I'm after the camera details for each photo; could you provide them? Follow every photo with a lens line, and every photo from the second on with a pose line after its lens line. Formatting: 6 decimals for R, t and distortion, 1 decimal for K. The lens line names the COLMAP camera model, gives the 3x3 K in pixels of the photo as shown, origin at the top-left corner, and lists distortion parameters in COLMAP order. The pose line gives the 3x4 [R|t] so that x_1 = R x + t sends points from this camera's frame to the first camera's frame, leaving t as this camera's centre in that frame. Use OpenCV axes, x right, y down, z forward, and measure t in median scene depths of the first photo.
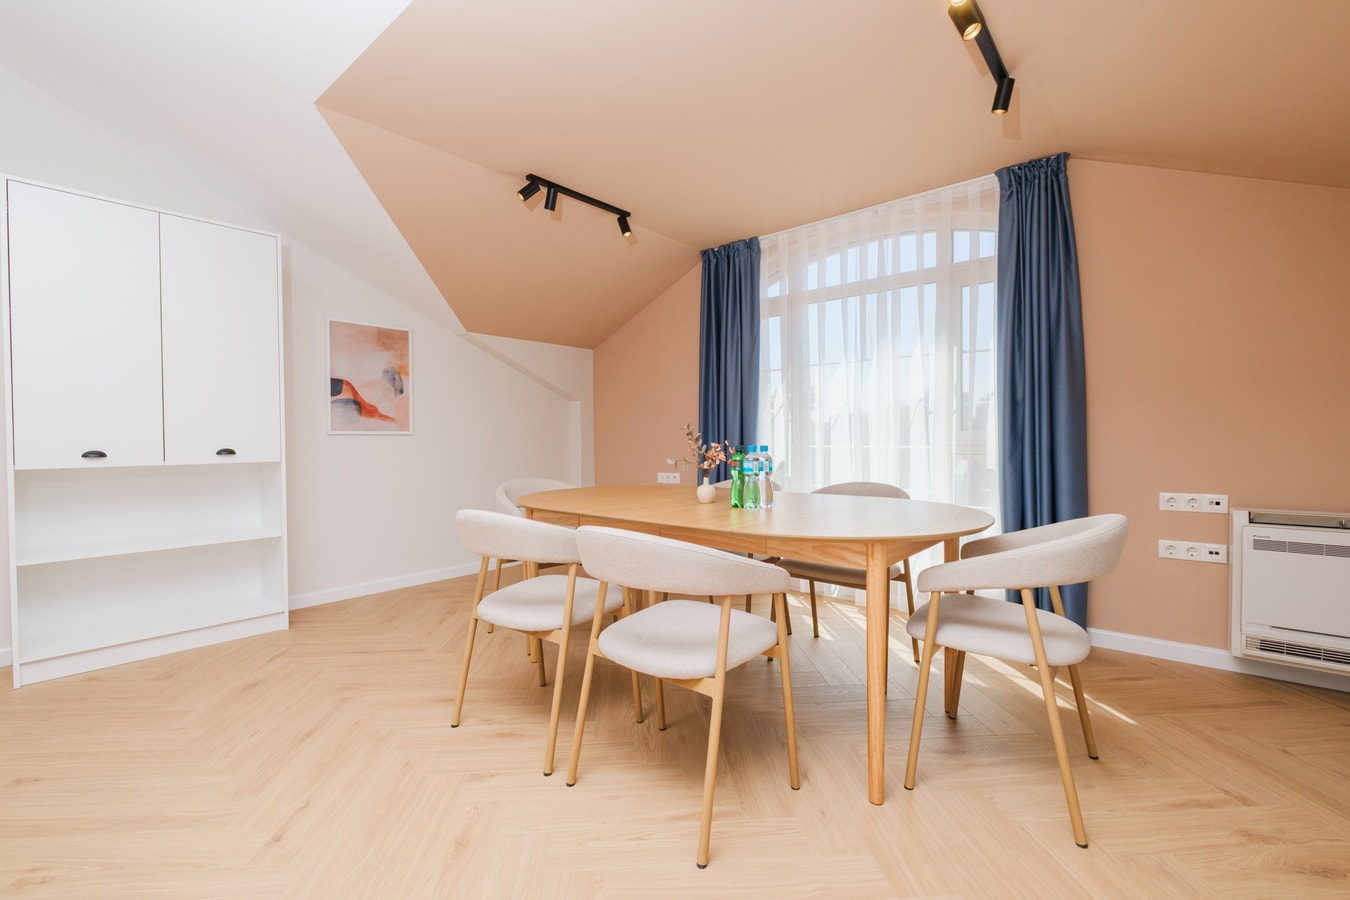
lens RADIAL K [[573.8, 0, 685.0], [0, 573.8, 448.2], [0, 0, 1]] dist [0.001602, -0.001796]
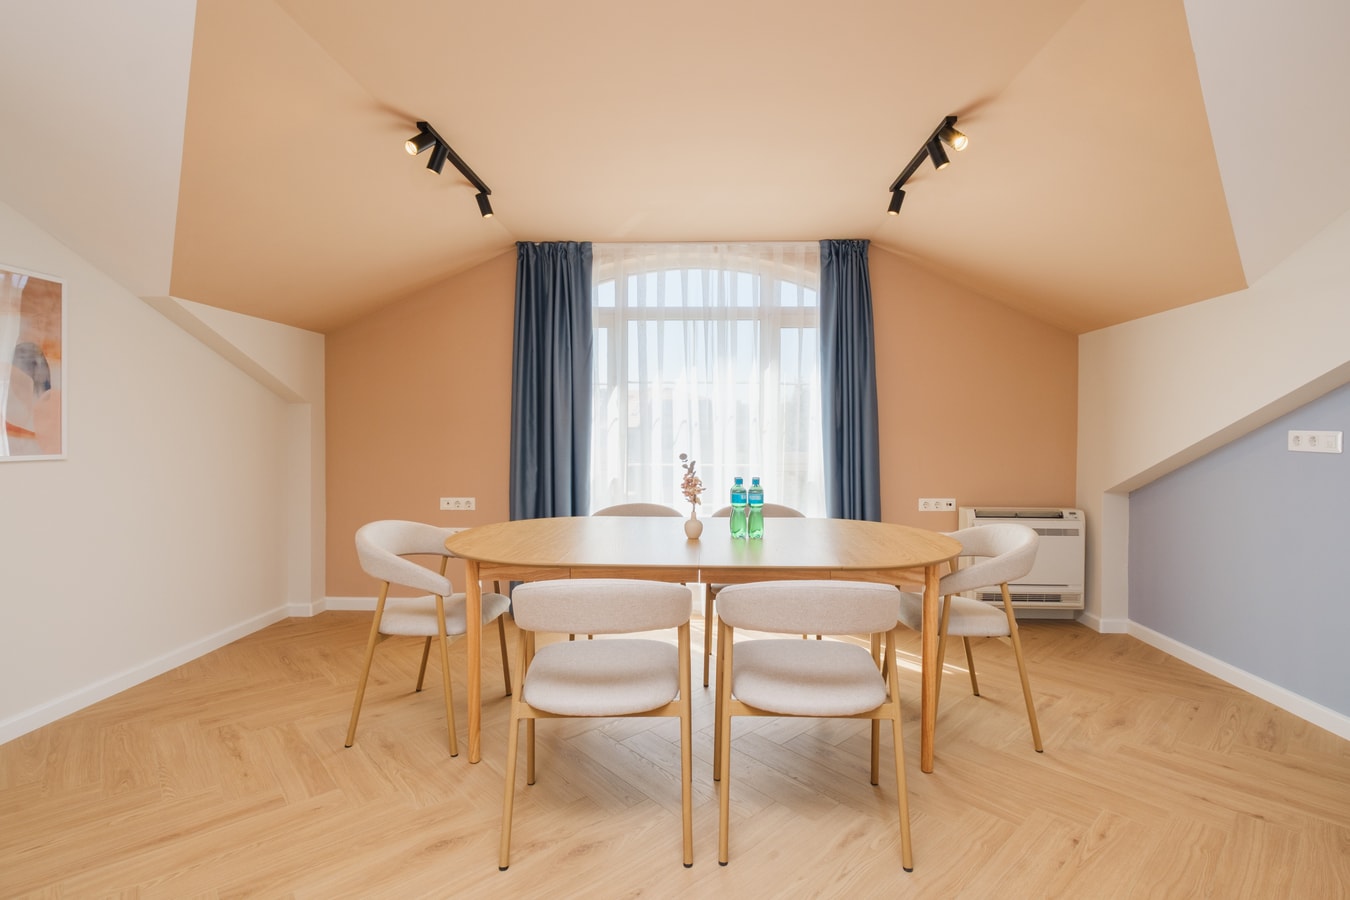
lens RADIAL K [[619.7, 0, 686.3], [0, 619.7, 440.0], [0, 0, 1]] dist [-0.004342, -0.000381]
pose [[0.787453, 0.002261, 0.616370, -0.428855], [0.001928, 0.999979, -0.006131, -0.044865], [-0.616371, 0.006016, 0.787433, 0.125923]]
